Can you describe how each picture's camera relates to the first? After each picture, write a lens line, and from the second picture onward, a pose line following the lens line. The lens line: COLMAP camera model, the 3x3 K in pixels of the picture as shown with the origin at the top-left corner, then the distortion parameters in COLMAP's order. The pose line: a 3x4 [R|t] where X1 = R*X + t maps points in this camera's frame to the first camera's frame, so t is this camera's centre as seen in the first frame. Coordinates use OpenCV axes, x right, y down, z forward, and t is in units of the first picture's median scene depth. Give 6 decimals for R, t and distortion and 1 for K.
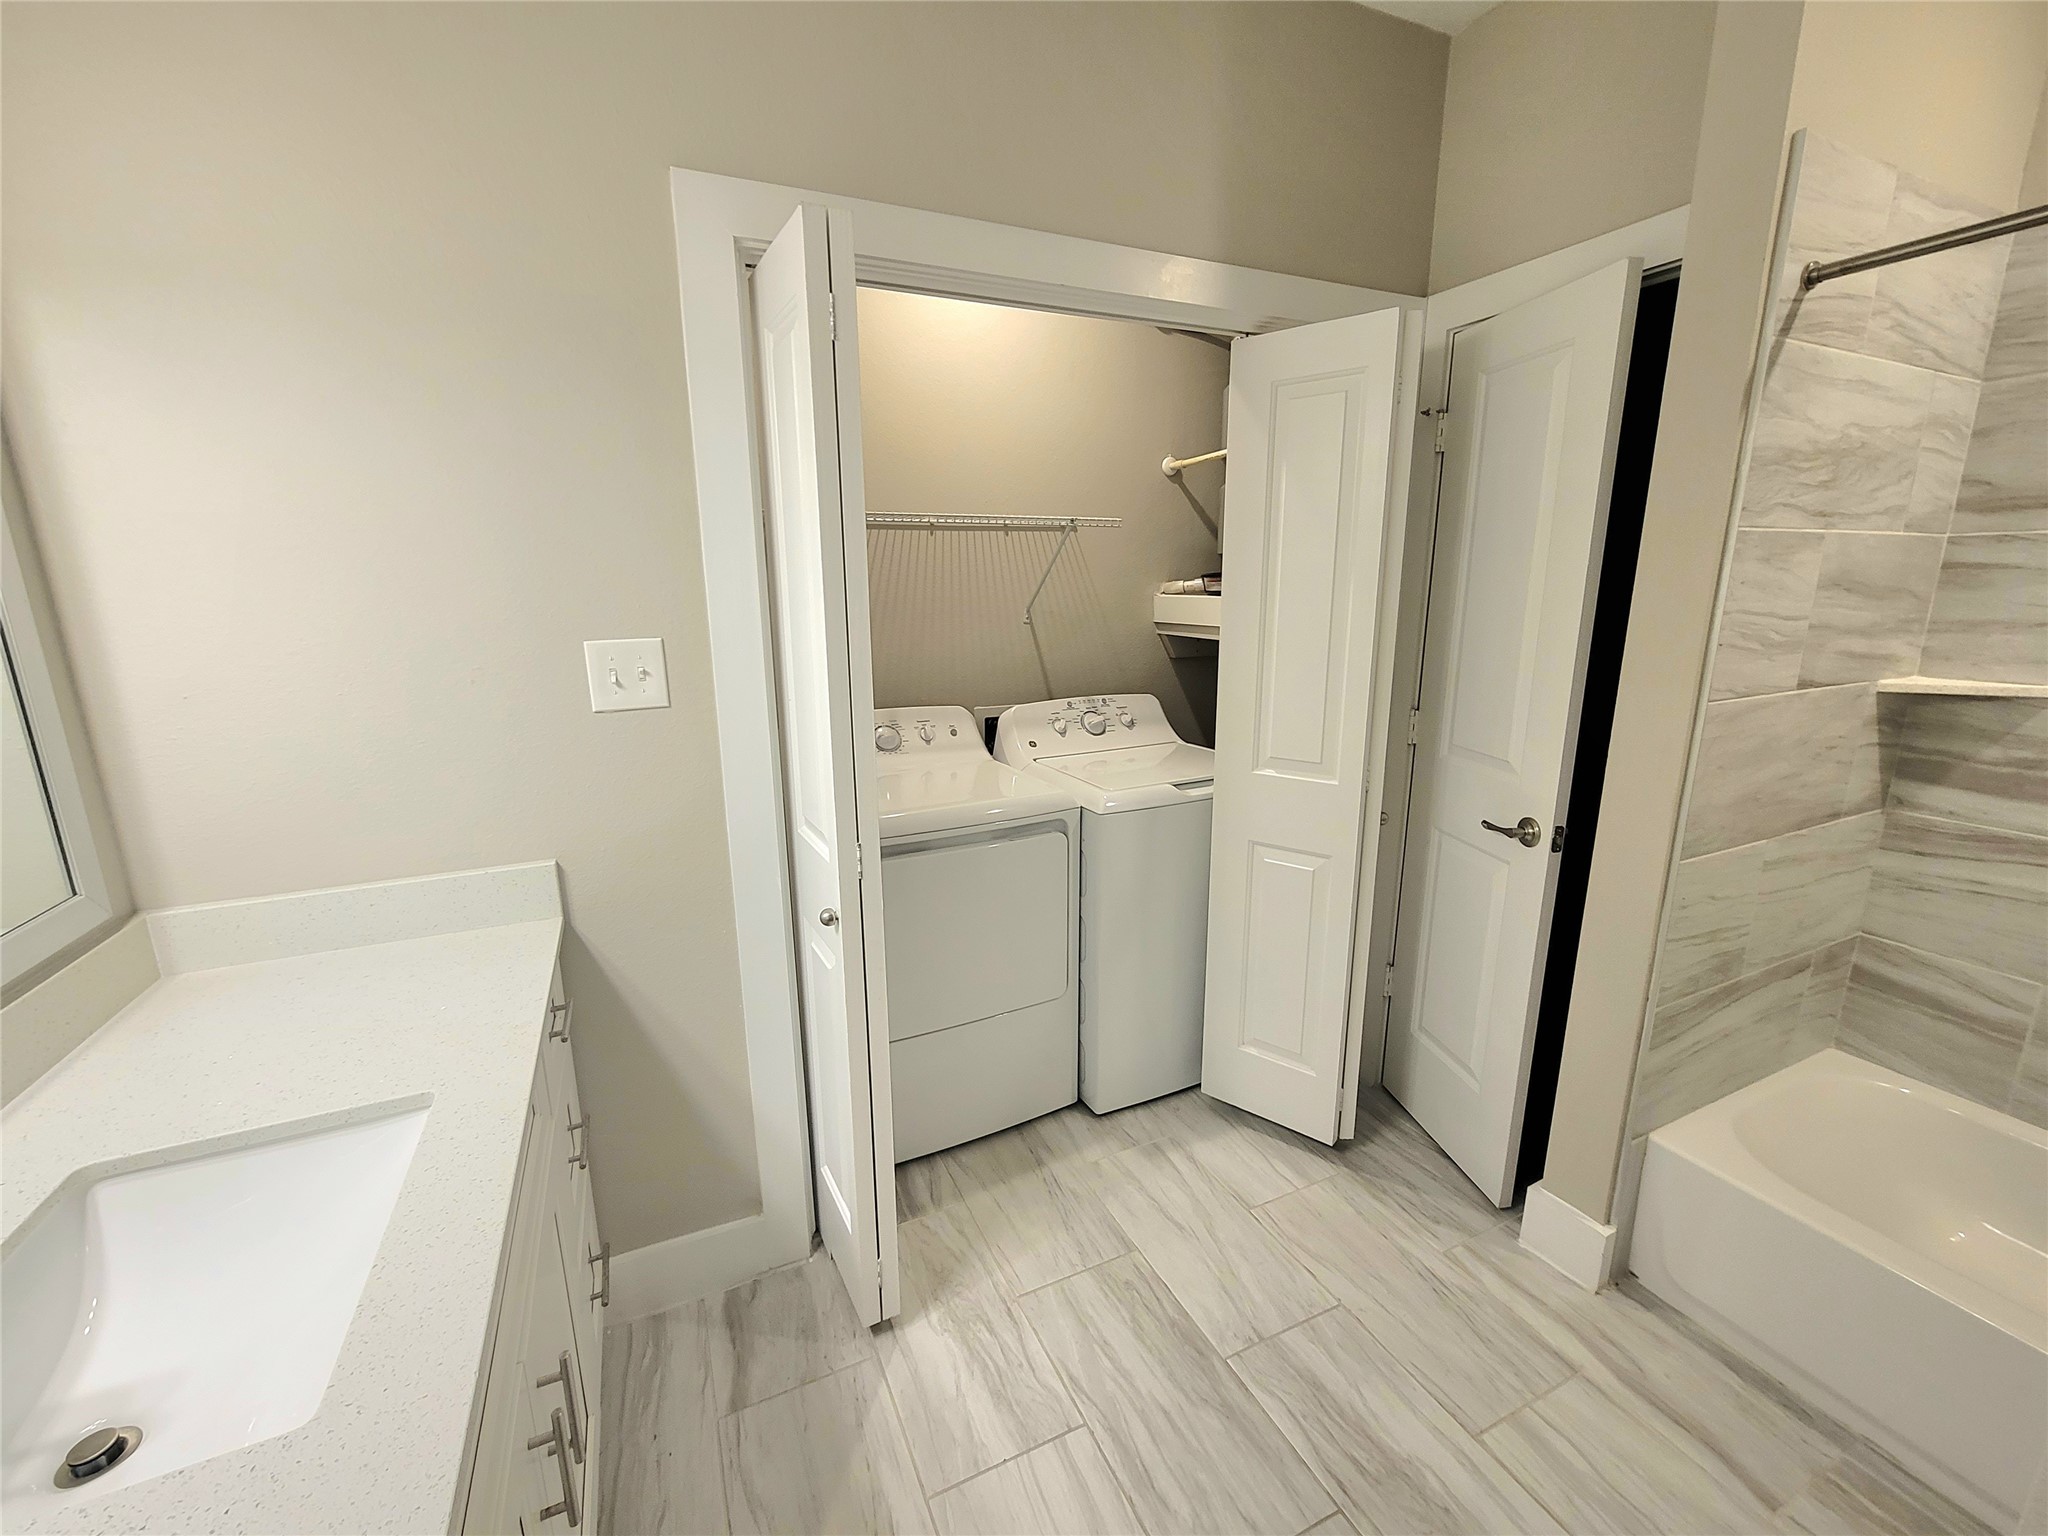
lens RADIAL K [[839.3, 0, 1021.8], [0, 839.3, 763.6], [0, 0, 1]] dist [-0.000169, 0.000820]
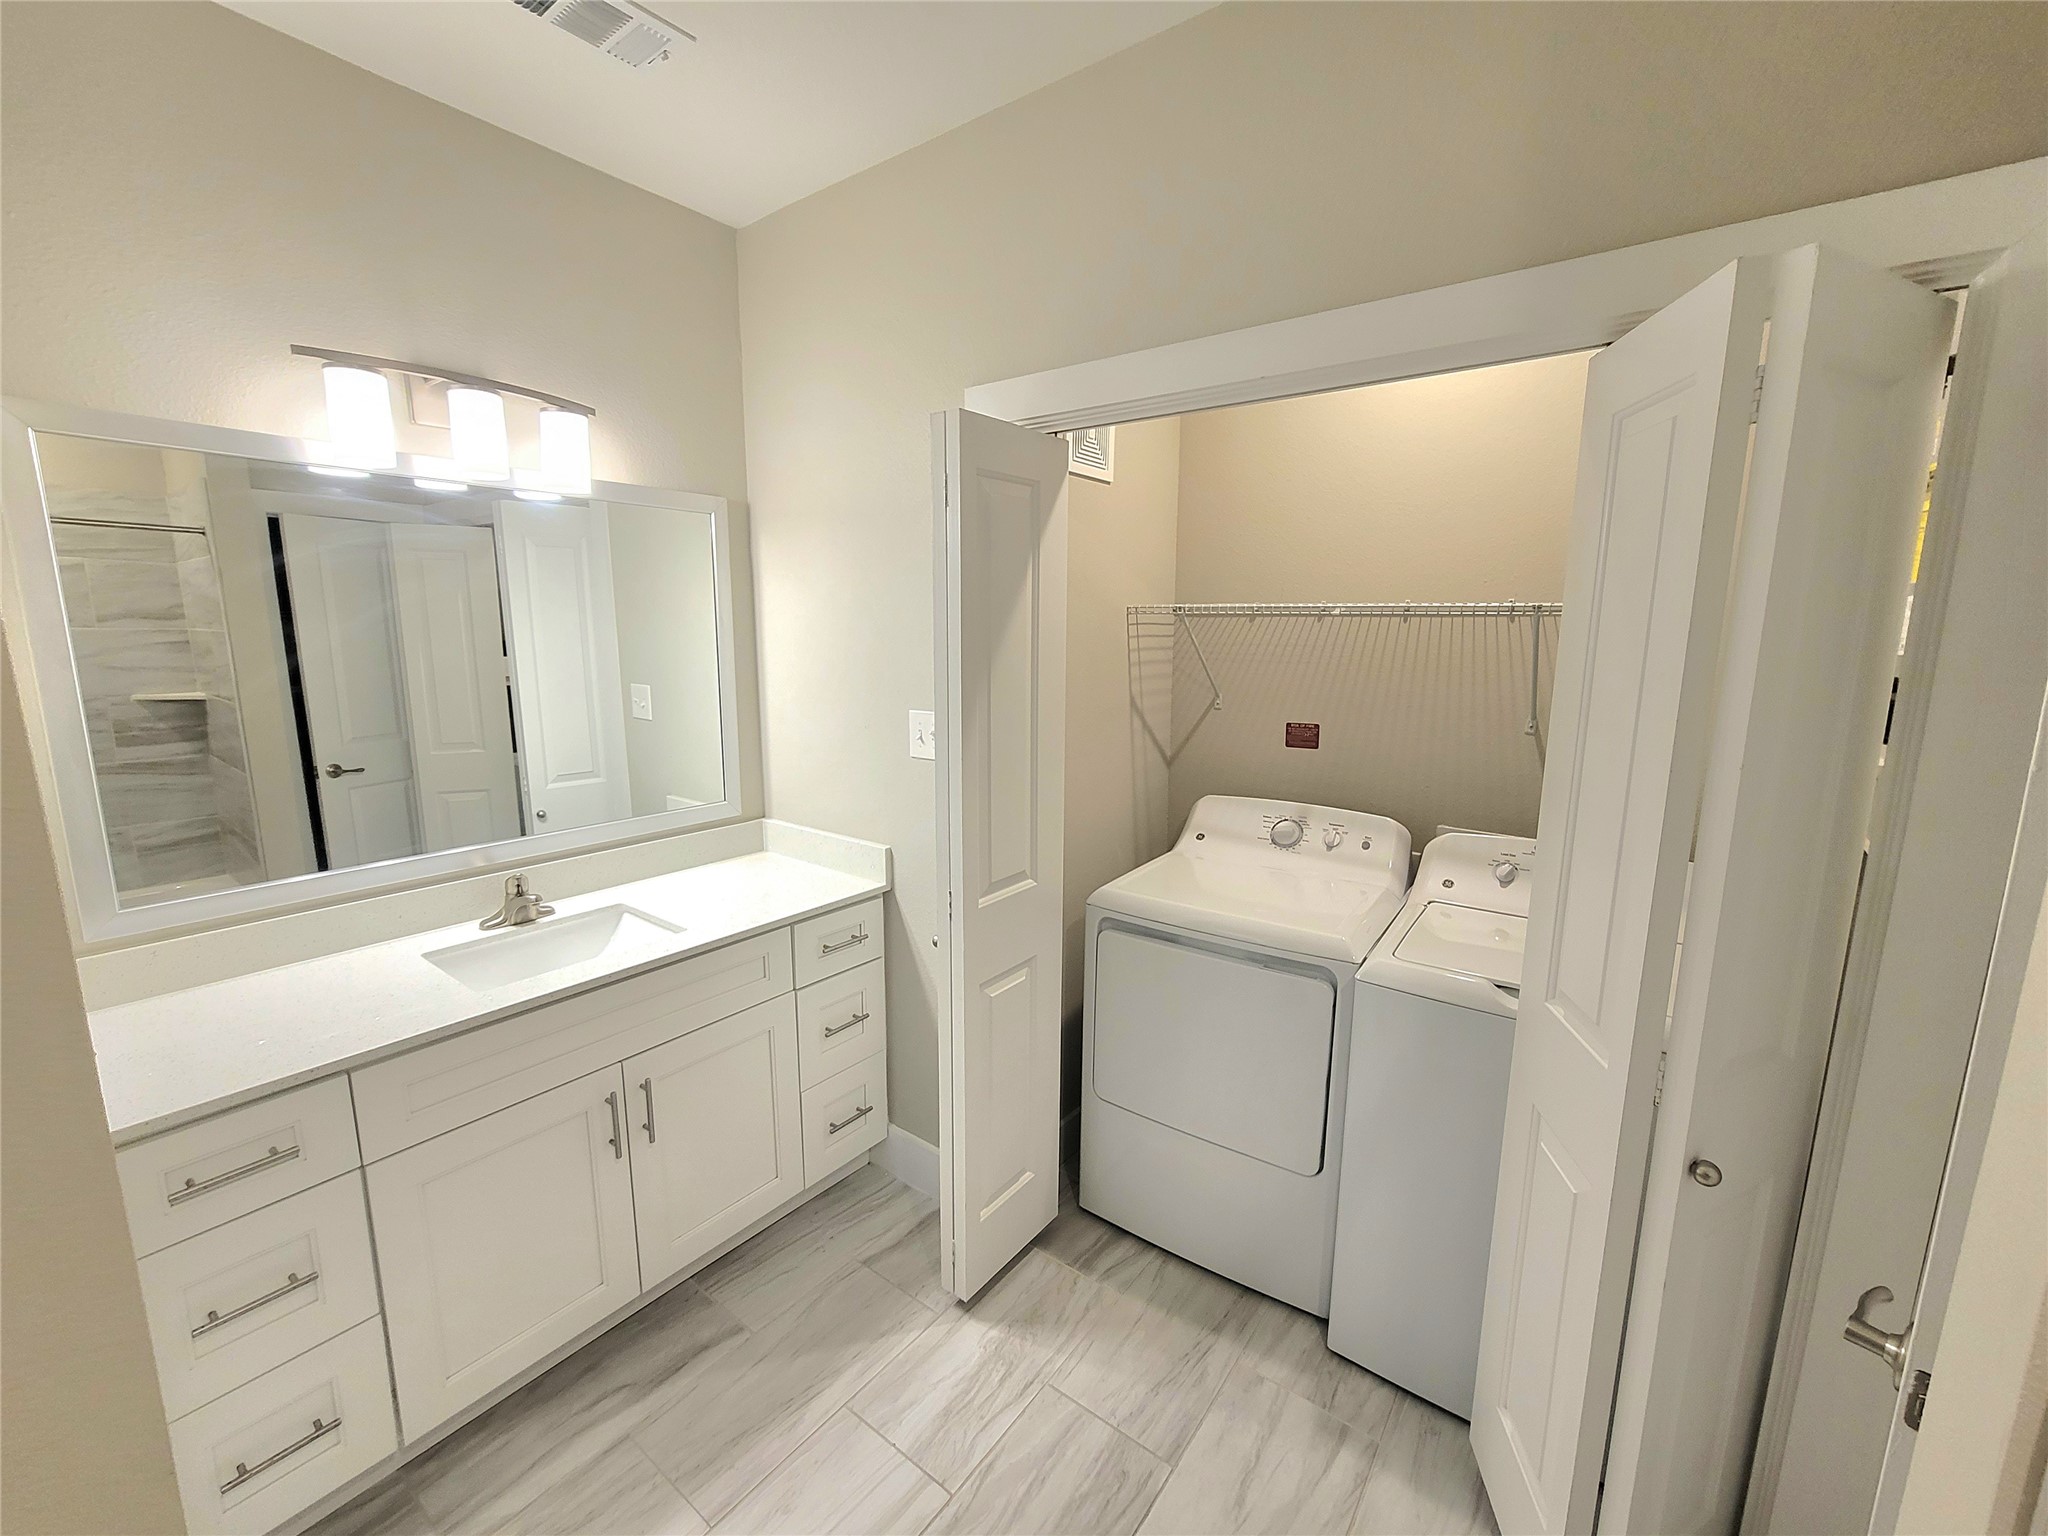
lens RADIAL K [[839.3, 0, 1020.4], [0, 839.3, 773.8], [0, 0, 1]] dist [-0.000169, 0.000820]
pose [[0.467542, 0.161666, -0.869062, 0.705484], [-0.202734, 0.976539, 0.072592, -0.142354], [0.860409, 0.142248, 0.489348, 0.354398]]
